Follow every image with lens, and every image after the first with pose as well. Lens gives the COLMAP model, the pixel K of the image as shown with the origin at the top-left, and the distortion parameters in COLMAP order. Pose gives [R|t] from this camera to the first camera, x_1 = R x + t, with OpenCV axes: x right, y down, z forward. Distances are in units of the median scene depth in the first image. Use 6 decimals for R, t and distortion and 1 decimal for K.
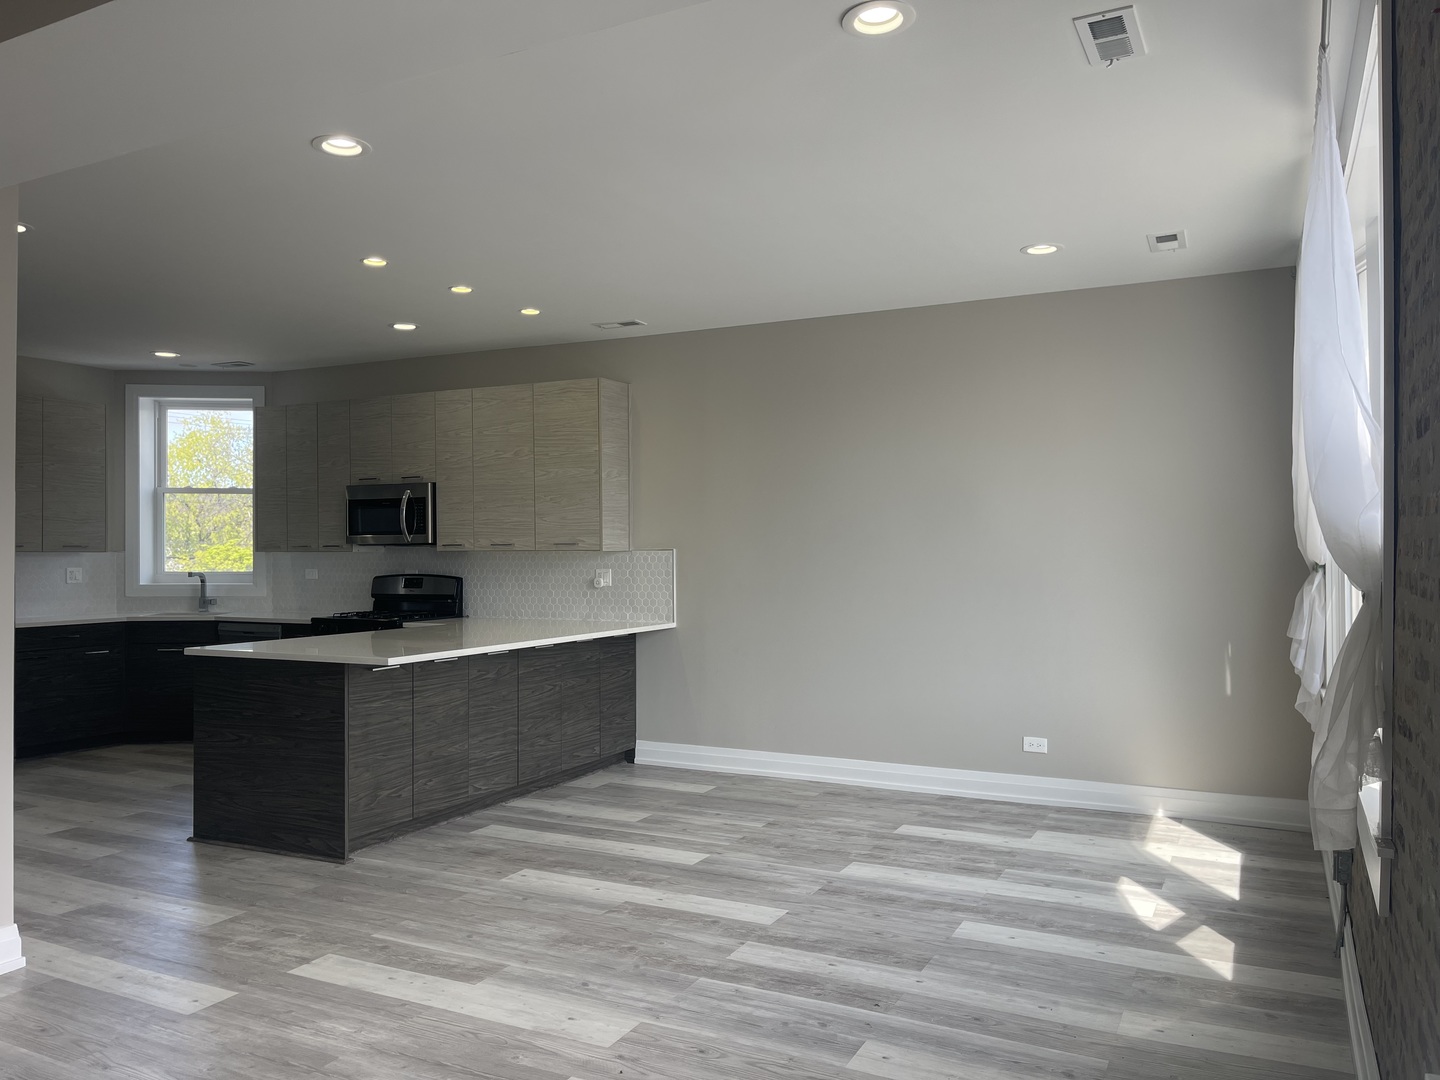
lens RADIAL K [[1091.4, 0, 716.9], [0, 1091.4, 548.1], [0, 0, 1]] dist [0.053057, -0.060605]
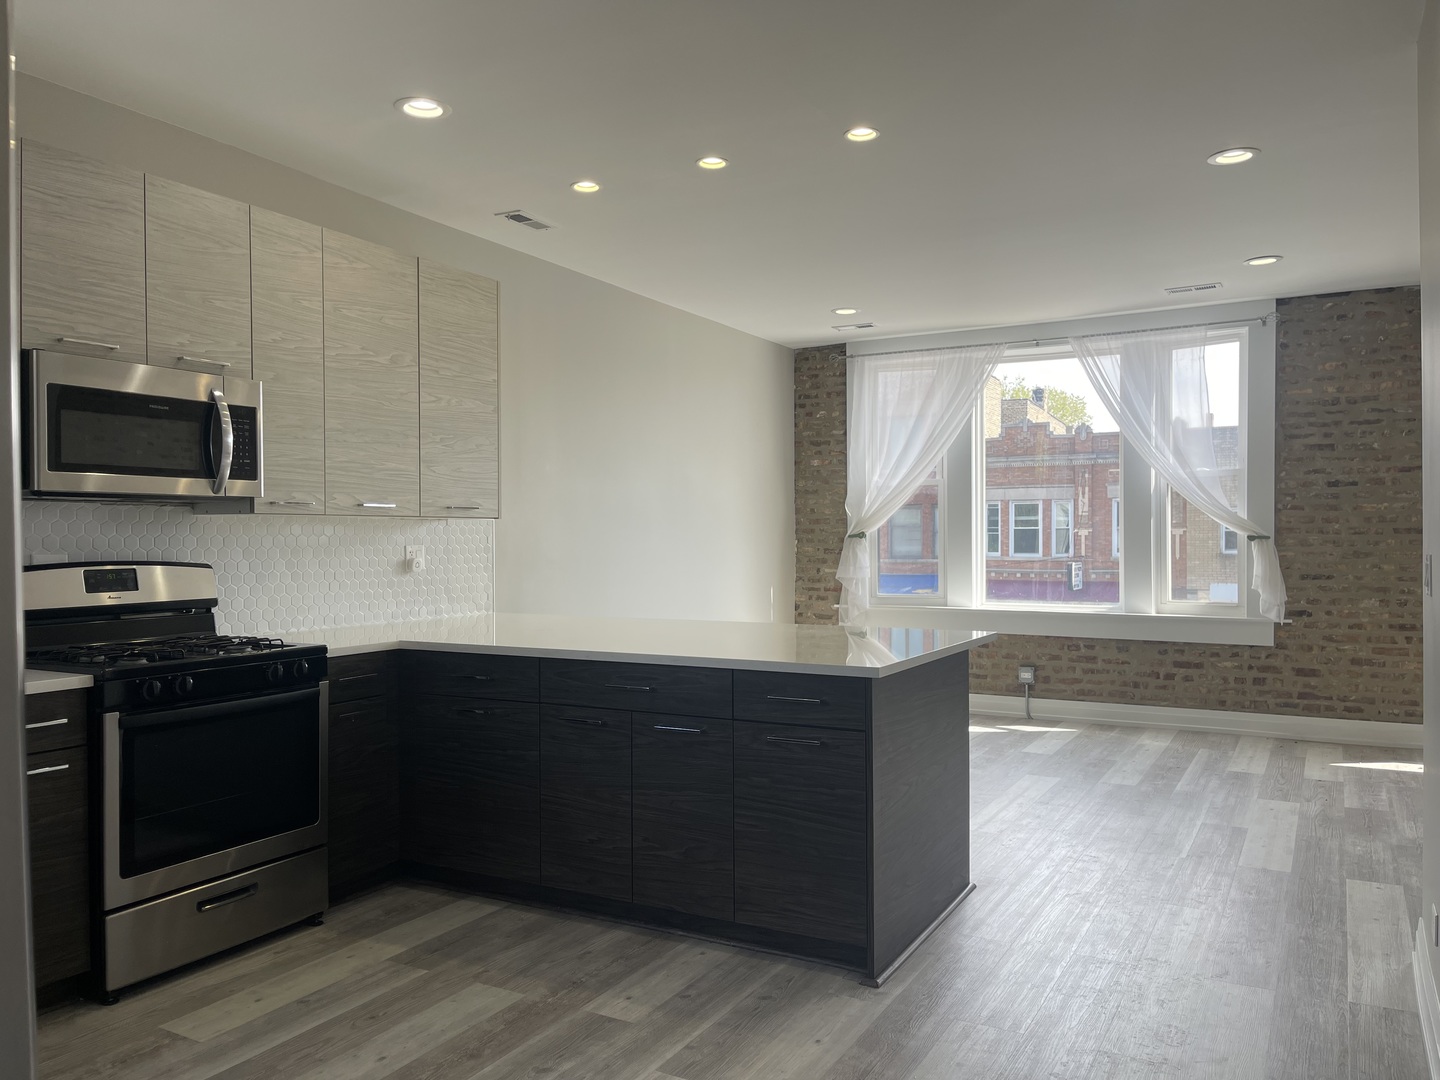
lens RADIAL K [[1091.4, 0, 724.9], [0, 1091.4, 547.6], [0, 0, 1]] dist [0.053057, -0.060605]
pose [[0.036634, -0.008896, 0.999289, -0.854797], [0.001490, 0.999960, 0.008847, 0.016079], [-0.999328, 0.001165, 0.036646, 0.842629]]
